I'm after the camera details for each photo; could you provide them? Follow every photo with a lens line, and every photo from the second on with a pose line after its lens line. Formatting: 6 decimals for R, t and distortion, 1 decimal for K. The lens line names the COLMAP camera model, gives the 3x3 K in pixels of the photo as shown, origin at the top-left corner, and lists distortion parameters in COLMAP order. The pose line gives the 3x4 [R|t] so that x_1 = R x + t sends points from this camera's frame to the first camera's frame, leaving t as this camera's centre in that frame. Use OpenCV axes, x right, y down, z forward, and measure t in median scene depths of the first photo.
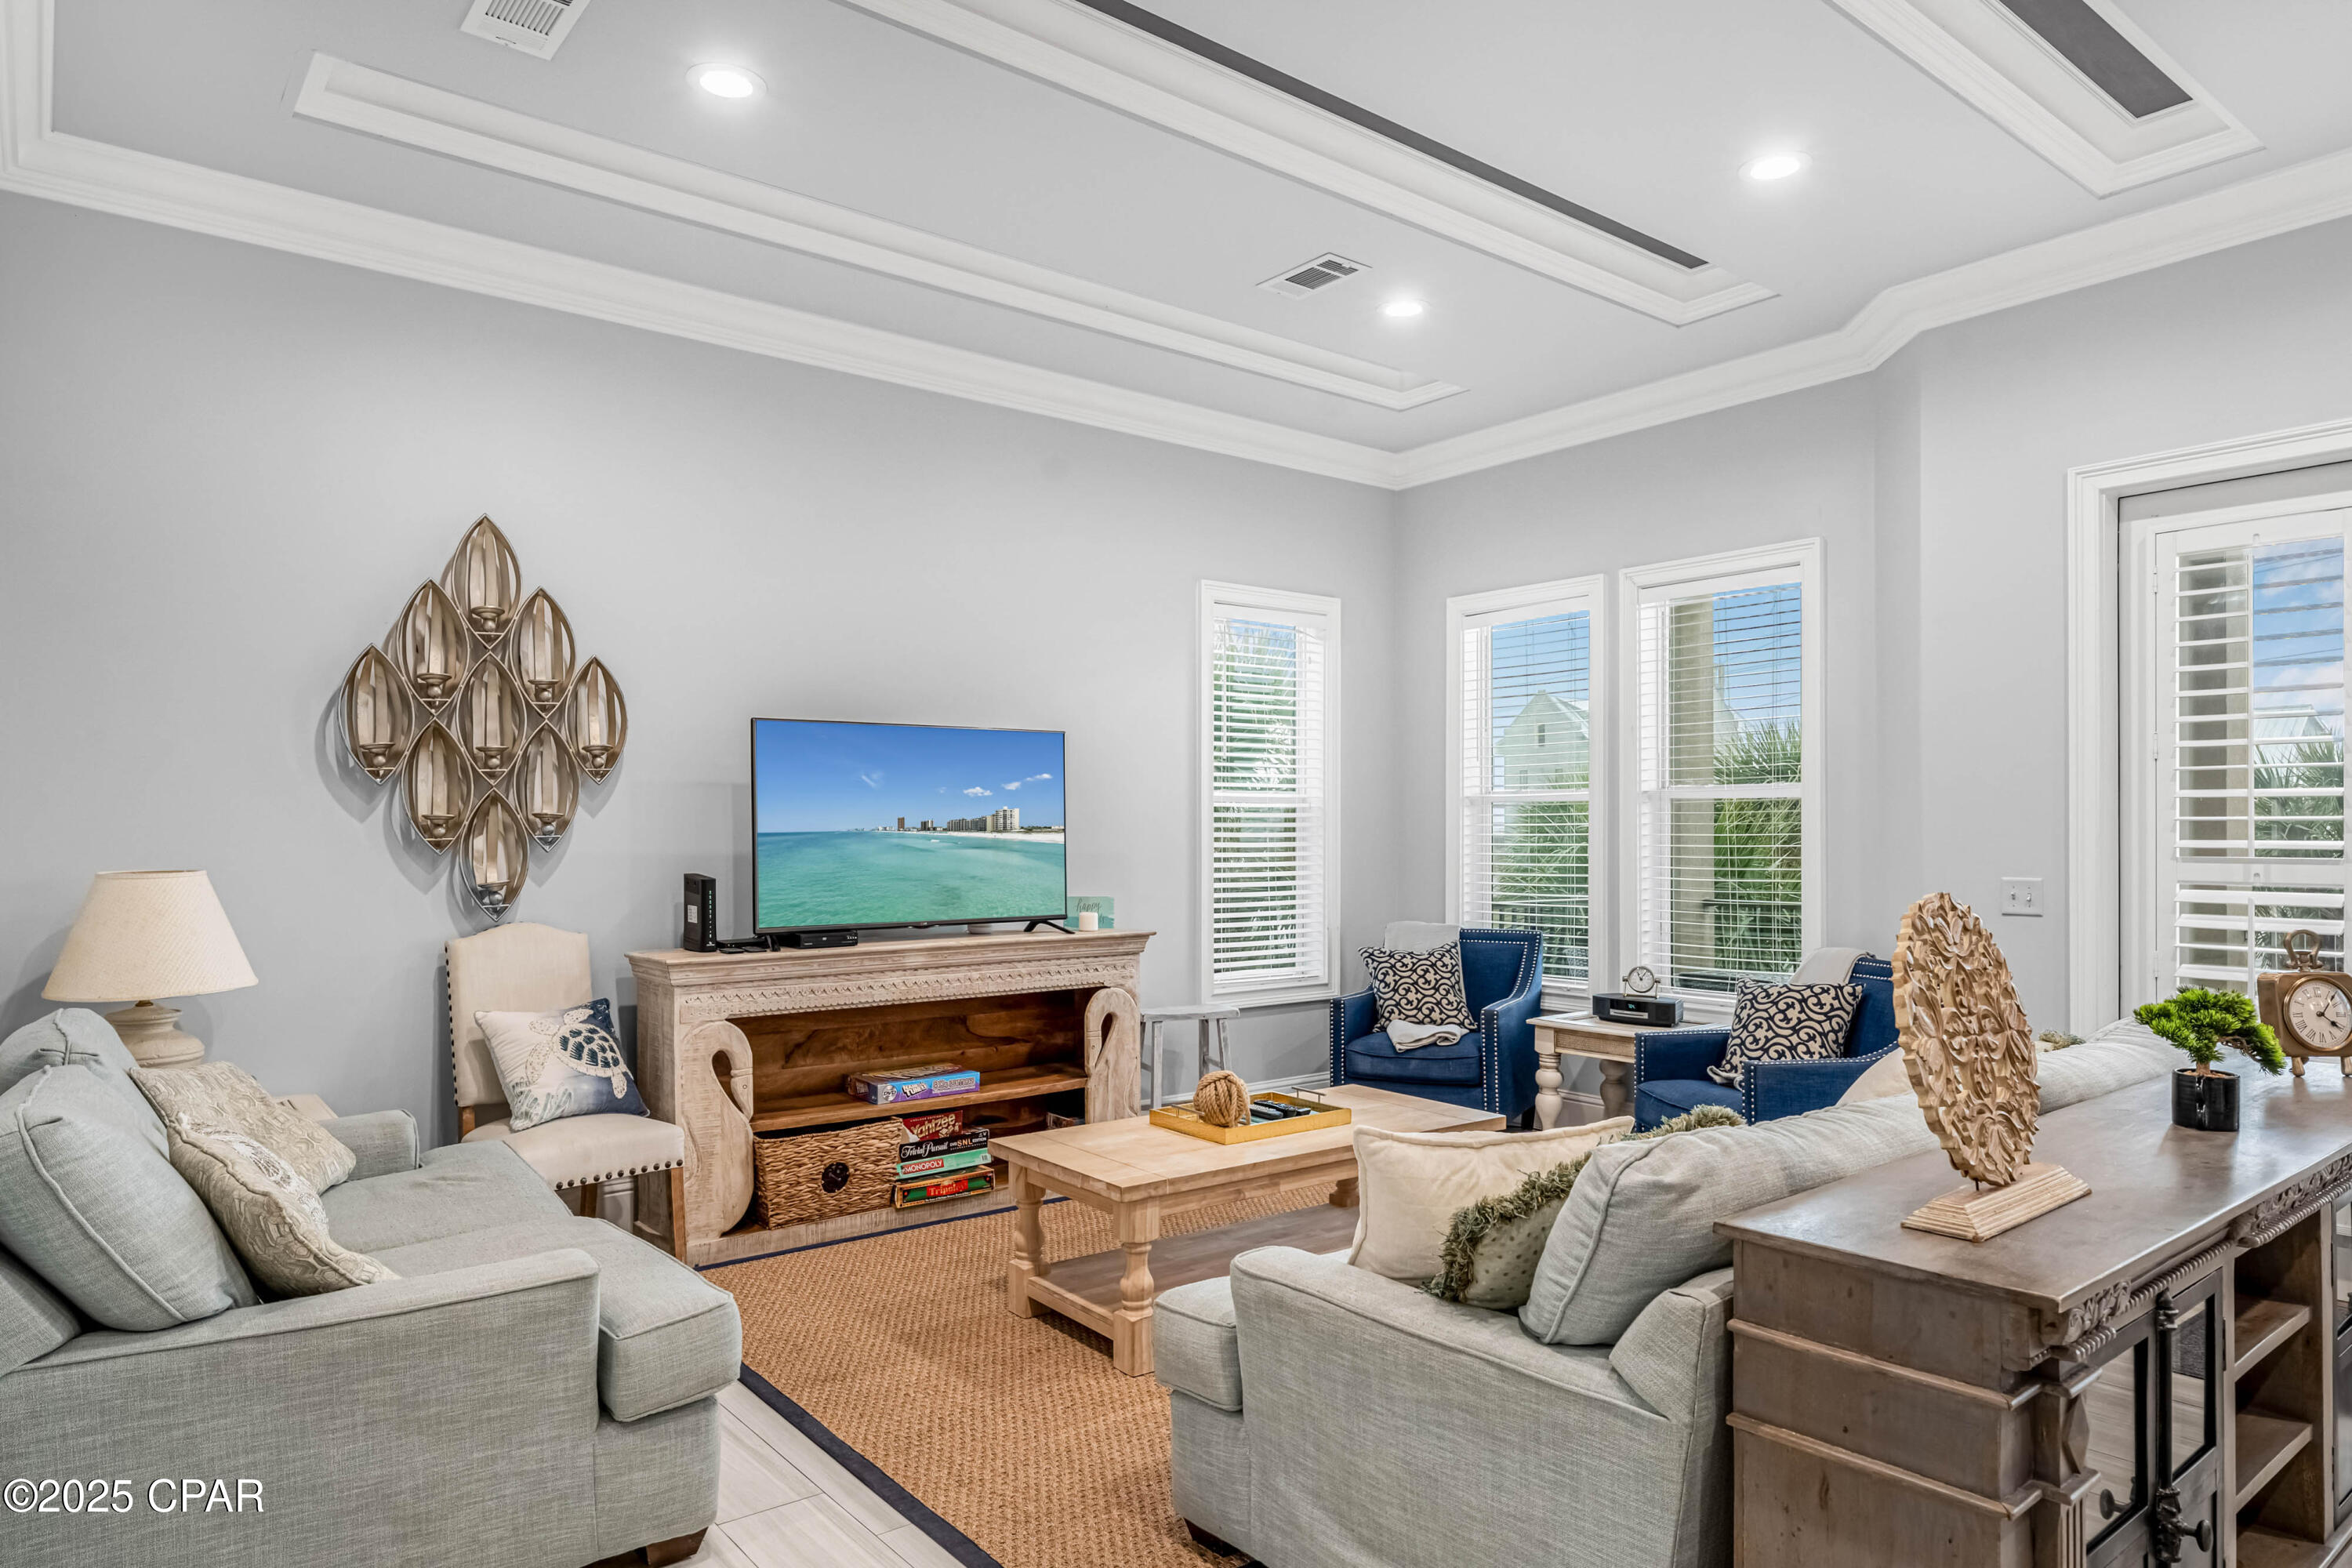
lens RADIAL K [[1430.0, 0, 1171.3], [0, 1430.0, 739.2], [0, 0, 1]] dist [0.012572, 0.000113]
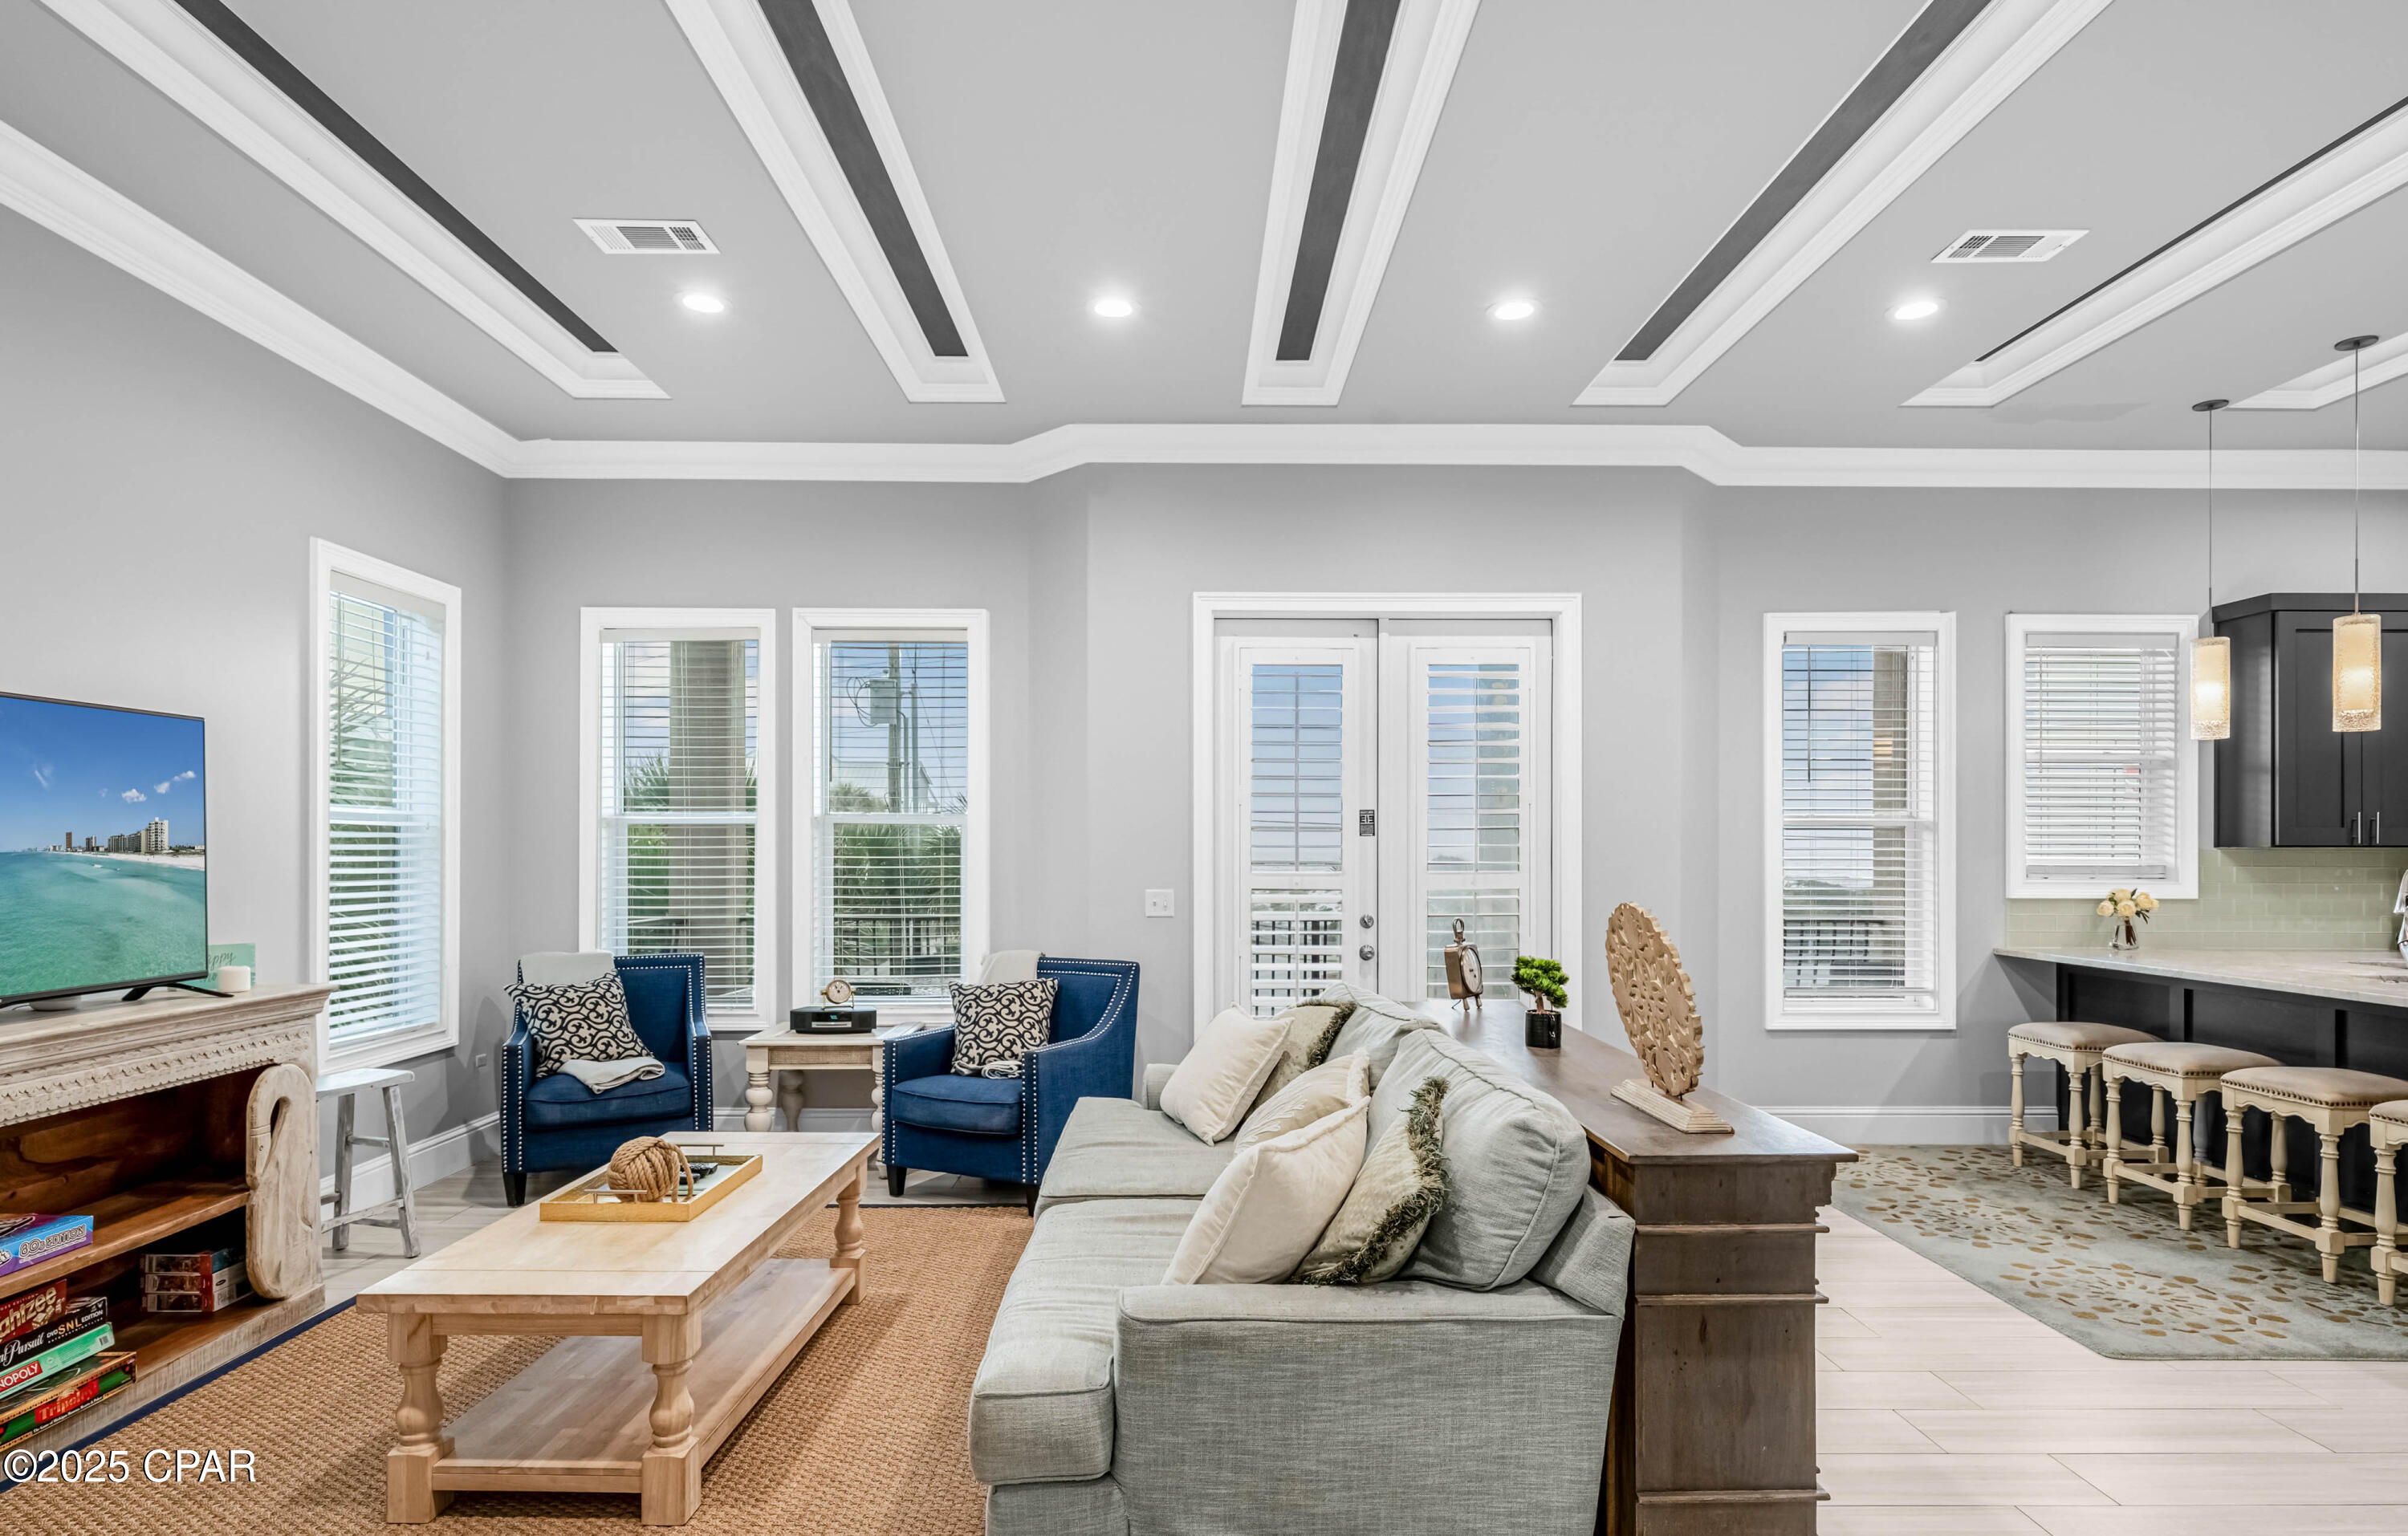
lens RADIAL K [[1271.1, 0, 1158.3], [0, 1271.1, 775.6], [0, 0, 1]] dist [0.049700, -0.094925]
pose [[0.606422, 0.050521, 0.793536, -0.313730], [-0.054077, 0.998289, -0.022231, 0.014077], [-0.793302, -0.029431, 0.608117, 0.240213]]
